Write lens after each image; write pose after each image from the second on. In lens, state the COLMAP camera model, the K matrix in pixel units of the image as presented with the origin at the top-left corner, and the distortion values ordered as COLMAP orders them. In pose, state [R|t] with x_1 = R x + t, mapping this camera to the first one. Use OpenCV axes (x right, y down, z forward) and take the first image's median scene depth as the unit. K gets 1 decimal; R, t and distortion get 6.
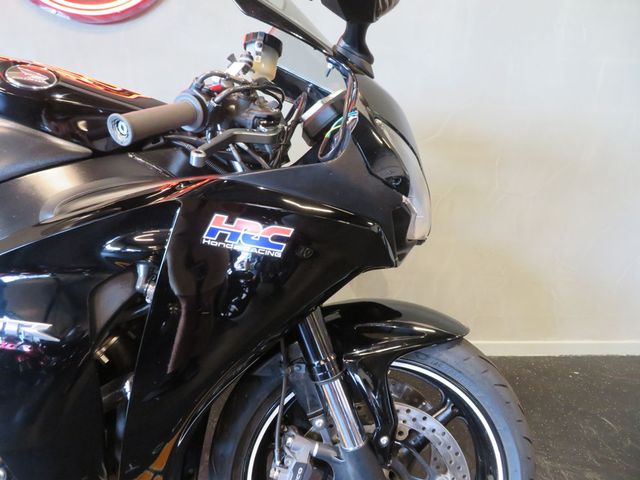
lens RADIAL K [[456.5, 0, 320.4], [0, 456.5, 242.8], [0, 0, 1]] dist [-0.004416, 0.000599]
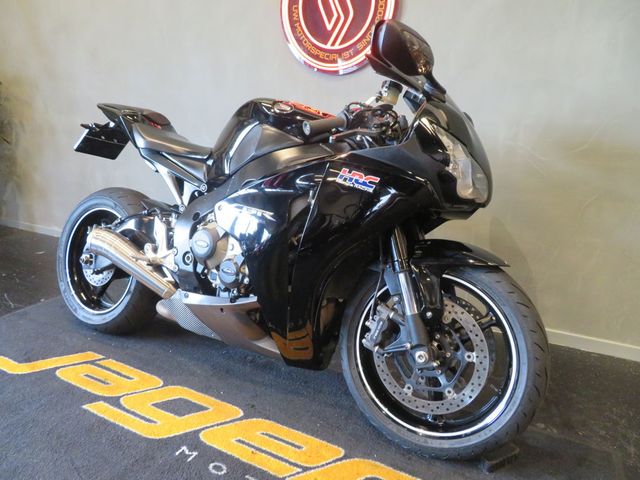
lens RADIAL K [[456.5, 0, 326.6], [0, 456.5, 244.1], [0, 0, 1]] dist [-0.004416, 0.000599]
pose [[0.860936, 0.113718, -0.495840, 0.695748], [-0.140866, 0.989873, -0.017566, 0.293319], [0.488821, 0.084970, 0.868236, -0.743114]]
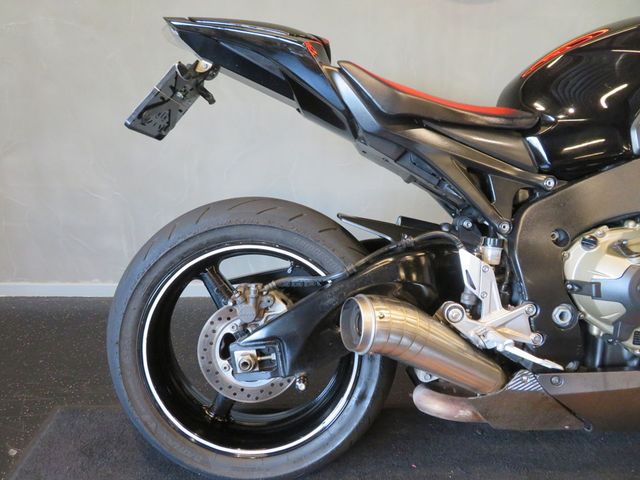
lens RADIAL K [[456.5, 0, 321.6], [0, 456.5, 242.1], [0, 0, 1]] dist [-0.004416, 0.000599]
pose [[0.999543, -0.022500, -0.020183, -1.779788], [0.023337, 0.998834, 0.042266, 0.142360], [0.019209, -0.042717, 0.998903, -0.324021]]
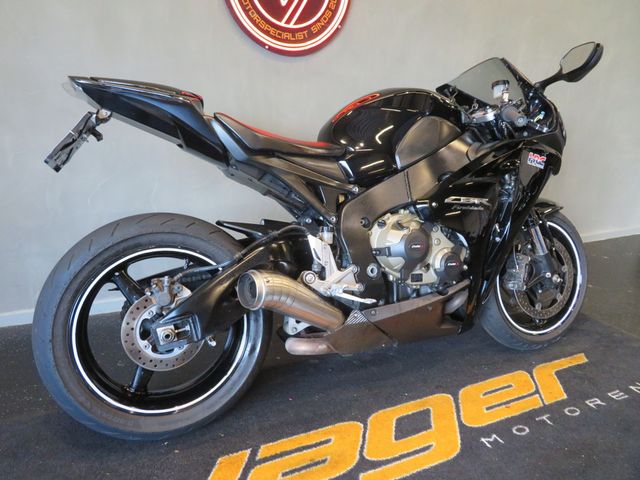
lens RADIAL K [[456.5, 0, 325.7], [0, 456.5, 243.2], [0, 0, 1]] dist [-0.004416, 0.000599]
pose [[0.922677, -0.122325, 0.365655, -2.075177], [0.119258, 0.992377, 0.031055, 0.208276], [-0.366667, 0.014954, 0.930232, -0.898464]]
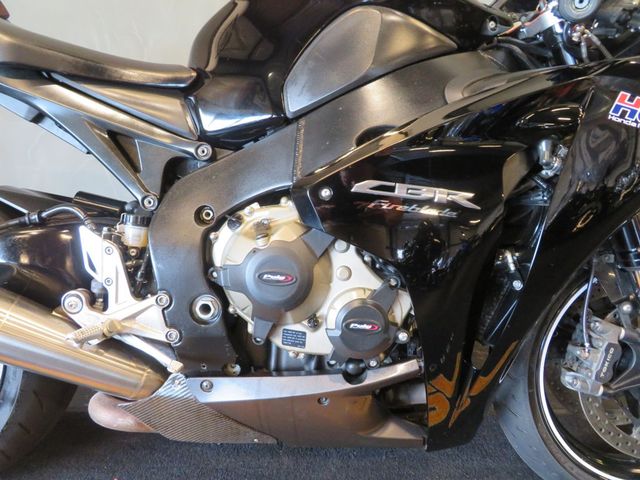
lens RADIAL K [[456.5, 0, 320.2], [0, 456.5, 236.4], [0, 0, 1]] dist [-0.004416, 0.000599]
pose [[0.999863, -0.001133, -0.016541, -0.817324], [0.001775, 0.999244, 0.038842, 0.209421], [0.016484, -0.038866, 0.999108, -0.096845]]
